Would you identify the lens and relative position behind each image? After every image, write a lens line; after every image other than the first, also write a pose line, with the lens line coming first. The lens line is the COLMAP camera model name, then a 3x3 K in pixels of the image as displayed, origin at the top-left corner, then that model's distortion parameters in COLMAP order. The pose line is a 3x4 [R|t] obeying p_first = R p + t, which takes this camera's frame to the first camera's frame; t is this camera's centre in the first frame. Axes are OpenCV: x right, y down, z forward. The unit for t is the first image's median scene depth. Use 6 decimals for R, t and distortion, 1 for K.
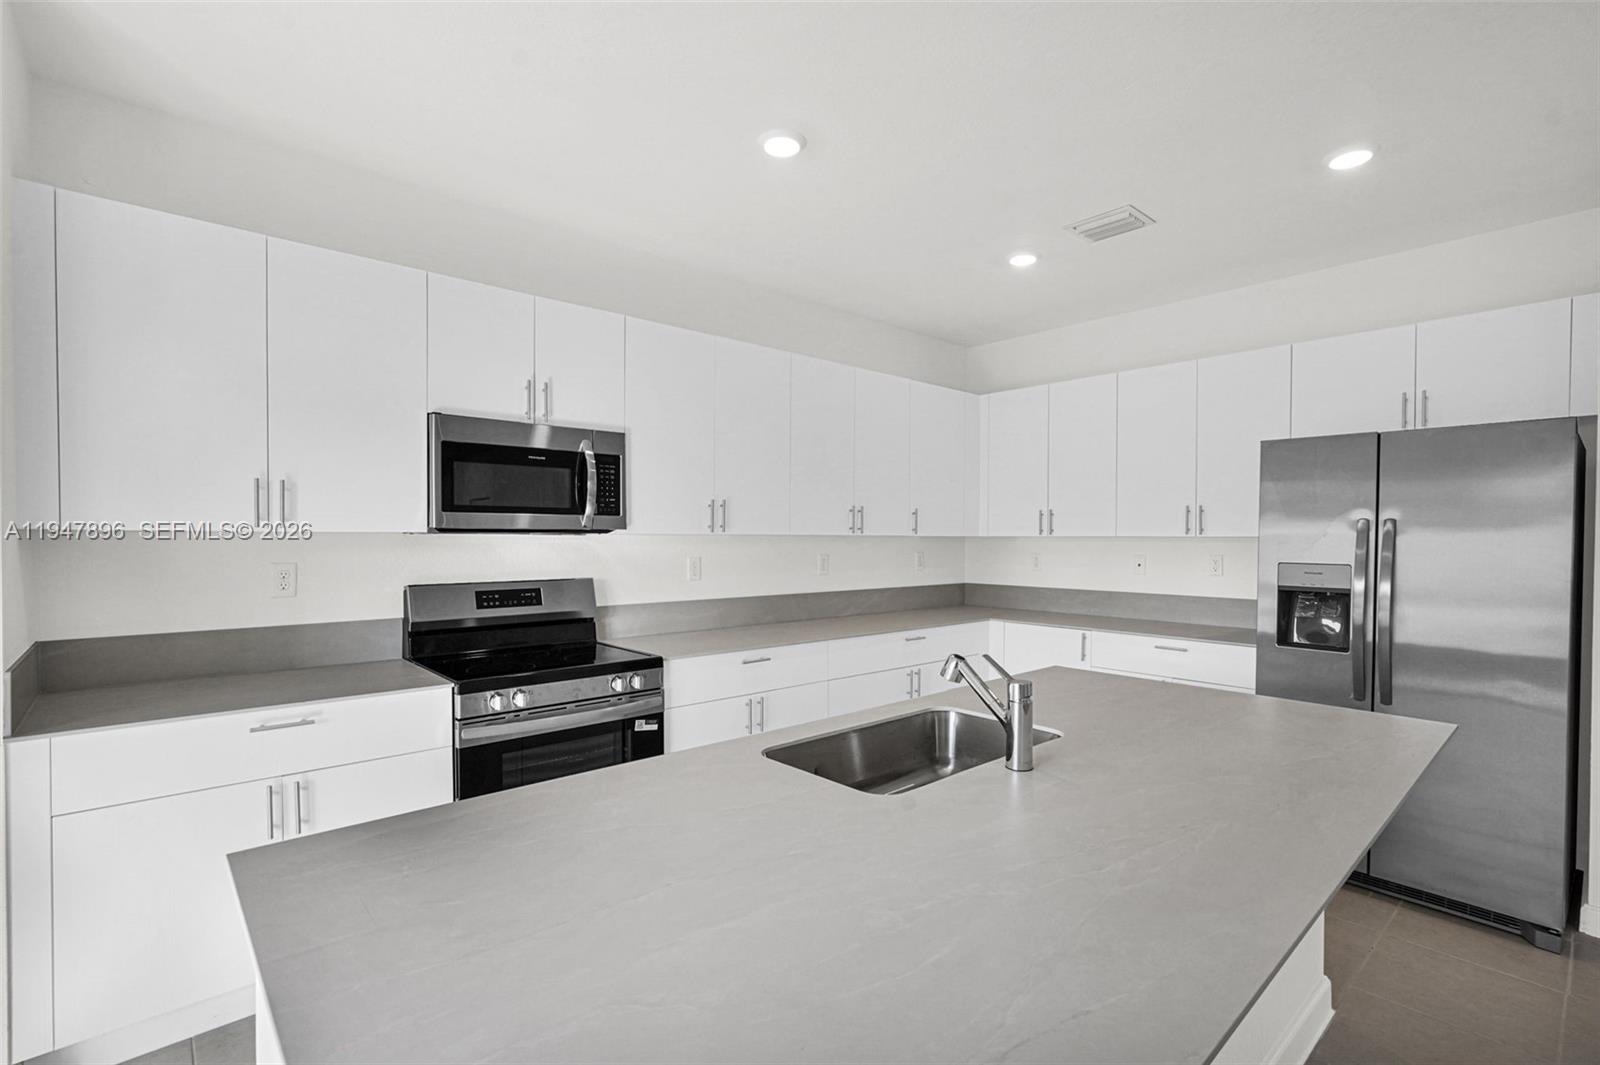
lens RADIAL K [[739.6, 0, 802.0], [0, 739.6, 547.6], [0, 0, 1]] dist [-0.014256, 0.003911]
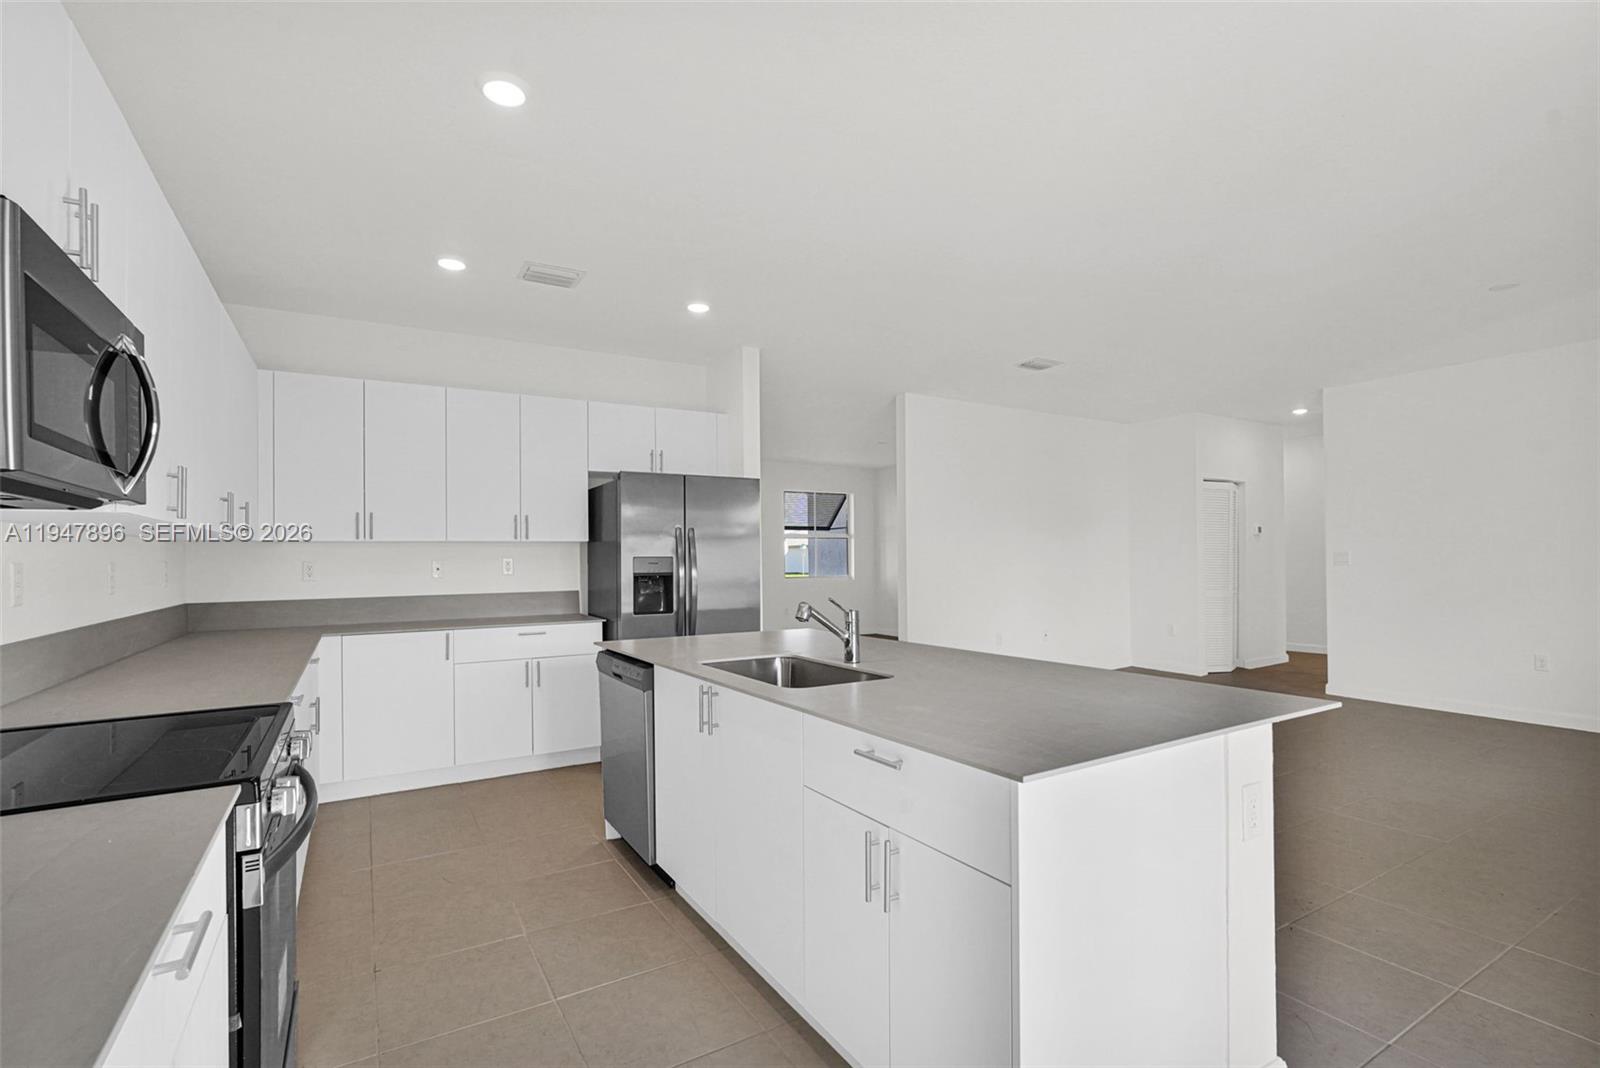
lens RADIAL K [[739.6, 0, 802.0], [0, 739.6, 549.1], [0, 0, 1]] dist [-0.014256, 0.003911]
pose [[0.185794, 0.006186, 0.982569, -0.717476], [0.025077, 0.999625, -0.011035, 0.029444], [-0.982269, 0.026690, 0.185569, 0.414478]]
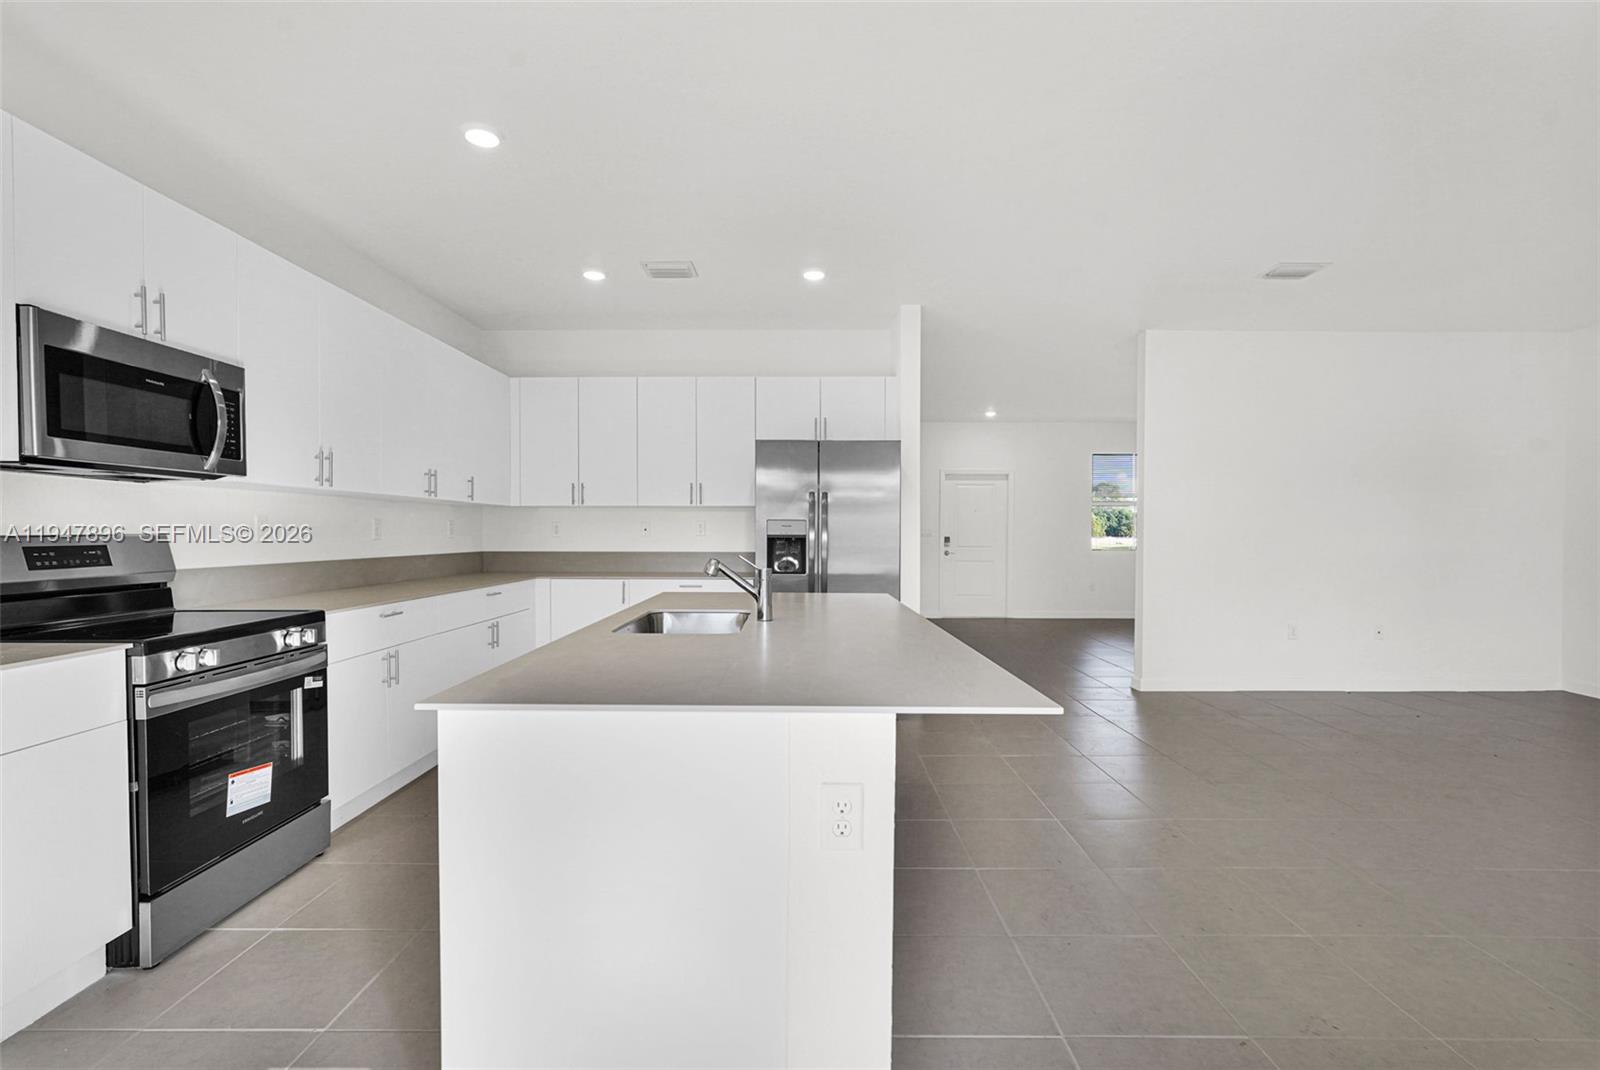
lens RADIAL K [[739.6, 0, 802.0], [0, 739.6, 550.1], [0, 0, 1]] dist [-0.014256, 0.003911]
pose [[0.669299, -0.020506, 0.742710, -0.461883], [0.011079, 0.999783, 0.017620, 0.057765], [-0.742910, -0.003564, 0.669381, -0.092070]]
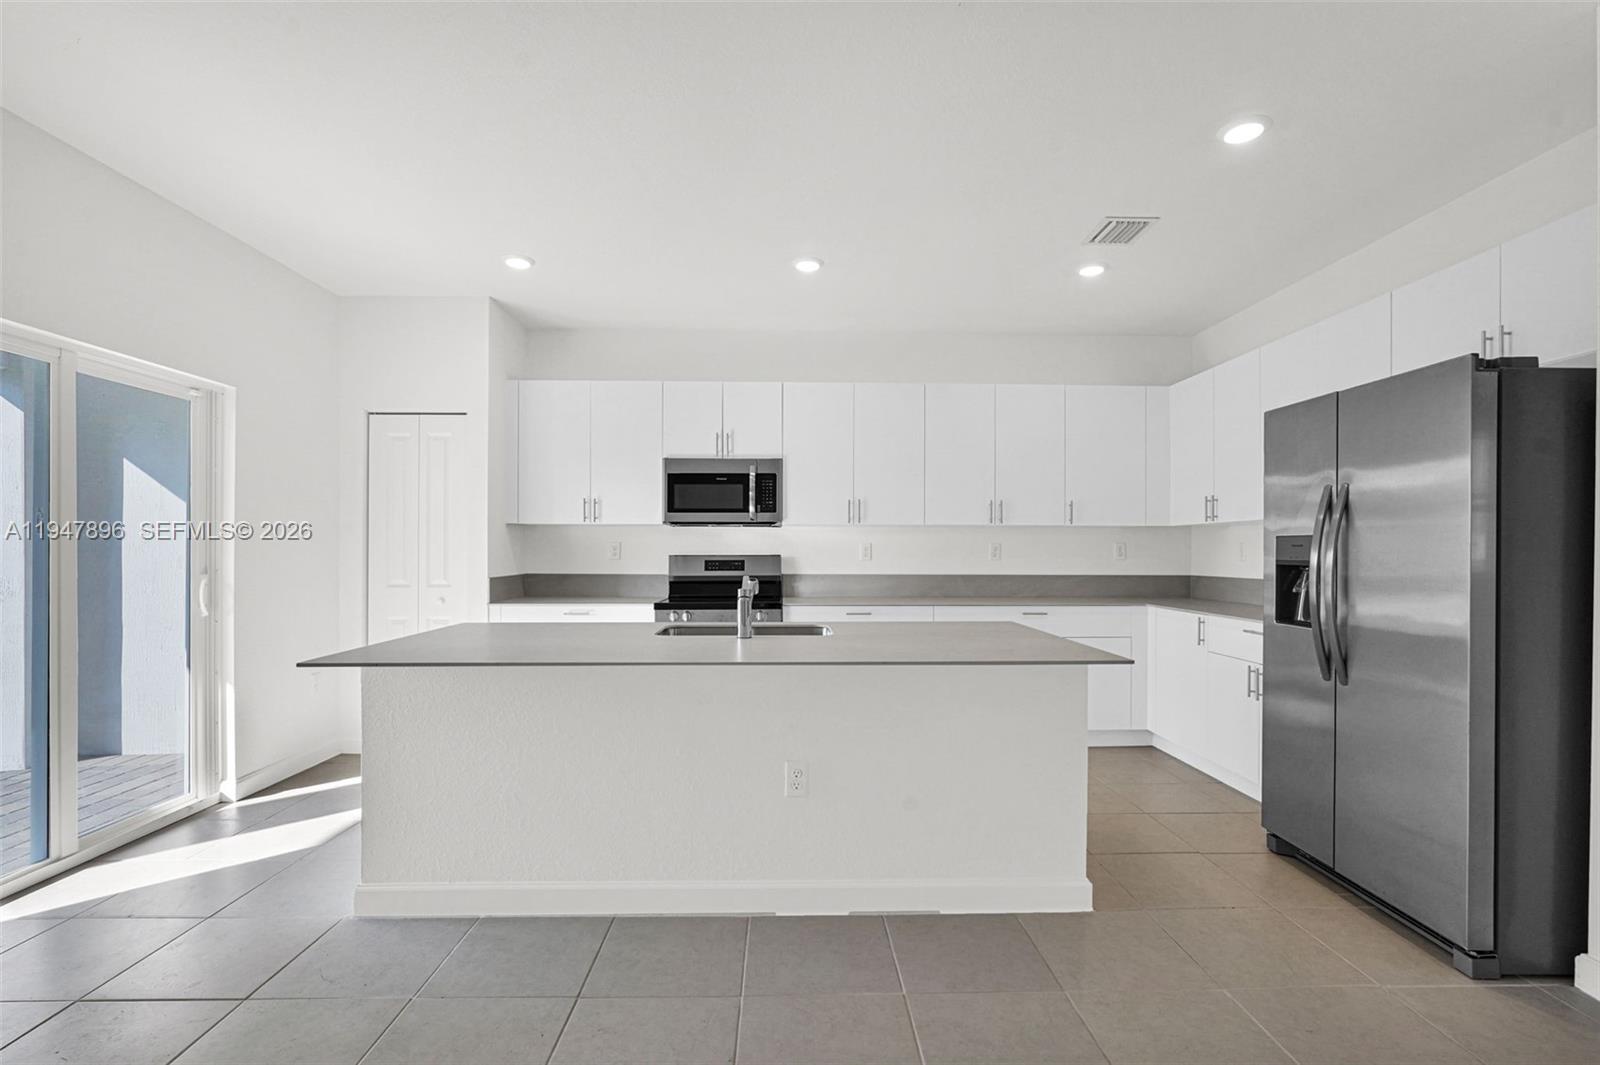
lens RADIAL K [[739.6, 0, 802.0], [0, 739.6, 547.6], [0, 0, 1]] dist [-0.014256, 0.003911]
pose [[0.761008, -0.005822, -0.648716, 0.816071], [-0.008069, 0.999797, -0.018439, 0.059173], [0.648692, 0.019267, 0.760807, -0.140672]]
